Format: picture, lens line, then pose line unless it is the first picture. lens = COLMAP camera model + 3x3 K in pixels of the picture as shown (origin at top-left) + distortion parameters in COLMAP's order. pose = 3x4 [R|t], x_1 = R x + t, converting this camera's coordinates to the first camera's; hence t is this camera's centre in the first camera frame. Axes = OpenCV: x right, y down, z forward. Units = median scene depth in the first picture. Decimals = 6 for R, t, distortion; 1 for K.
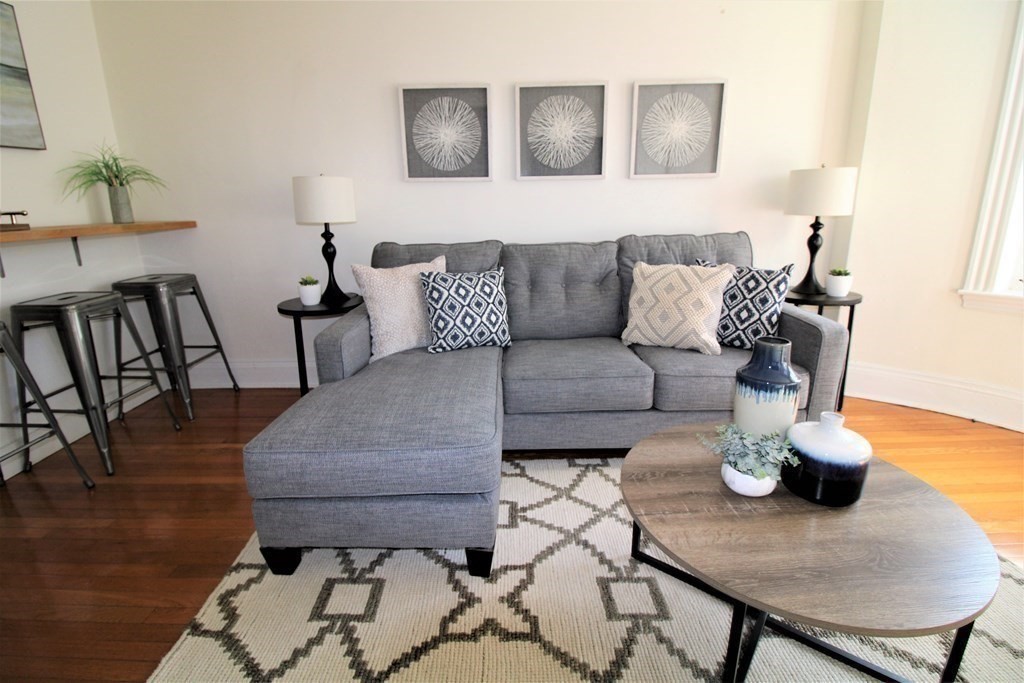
lens RADIAL K [[473.6, 0, 502.5], [0, 473.6, 326.5], [0, 0, 1]] dist [-0.010702, -0.006579]
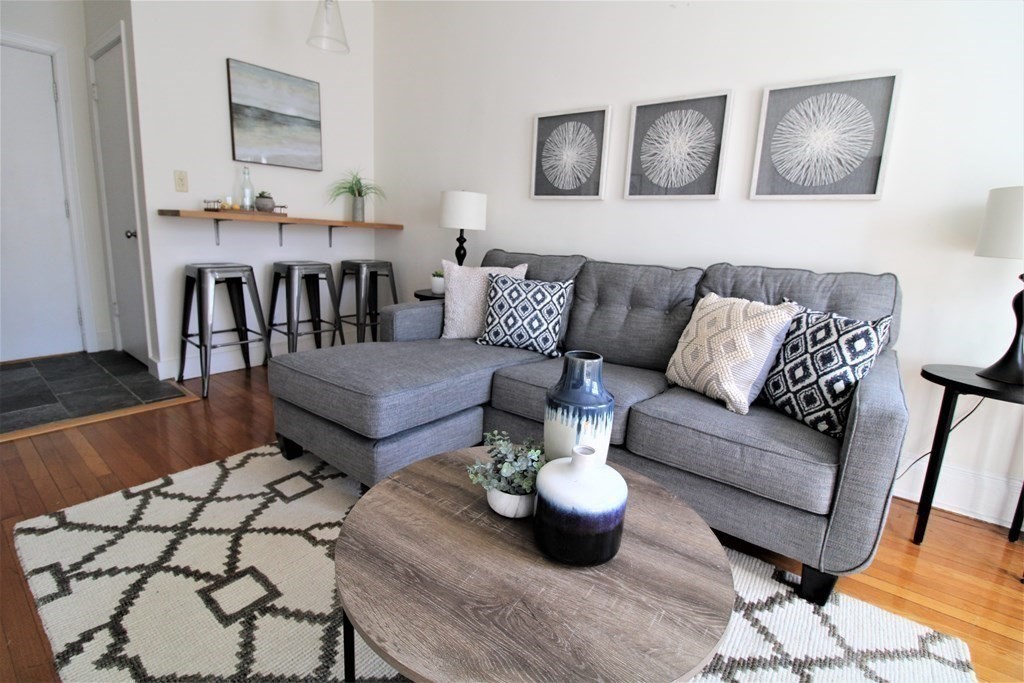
lens RADIAL K [[473.6, 0, 507.0], [0, 473.6, 325.5], [0, 0, 1]] dist [-0.010702, -0.006579]
pose [[0.794657, 0.171985, -0.582186, 0.501340], [-0.217255, 0.976080, -0.008197, 0.007247], [0.566851, 0.132997, 0.813014, 0.113328]]
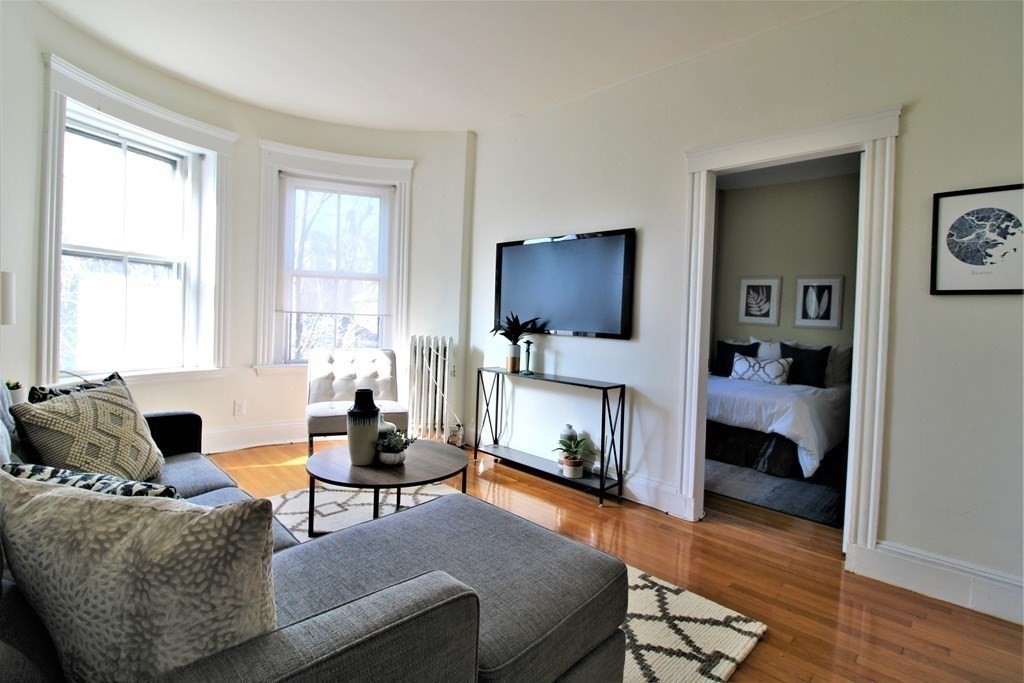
lens RADIAL K [[473.6, 0, 512.4], [0, 473.6, 326.8], [0, 0, 1]] dist [-0.010702, -0.006579]
pose [[-0.729547, -0.020798, 0.683615, -0.583912], [0.154434, 0.968713, 0.194281, -0.250848], [-0.666267, 0.247310, -0.703510, 0.970809]]
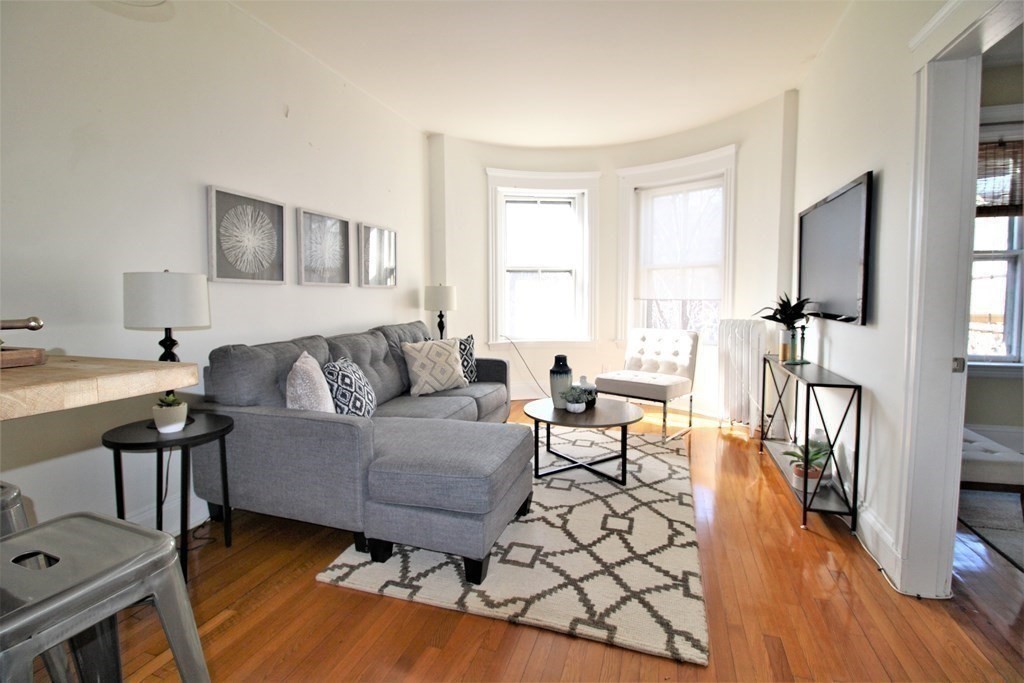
lens RADIAL K [[473.6, 0, 520.7], [0, 473.6, 322.3], [0, 0, 1]] dist [-0.010702, -0.006579]
pose [[0.278251, -0.035792, 0.959841, -1.032059], [0.245935, 0.968648, -0.035174, -0.054985], [-0.928489, 0.245846, 0.278329, 0.230488]]
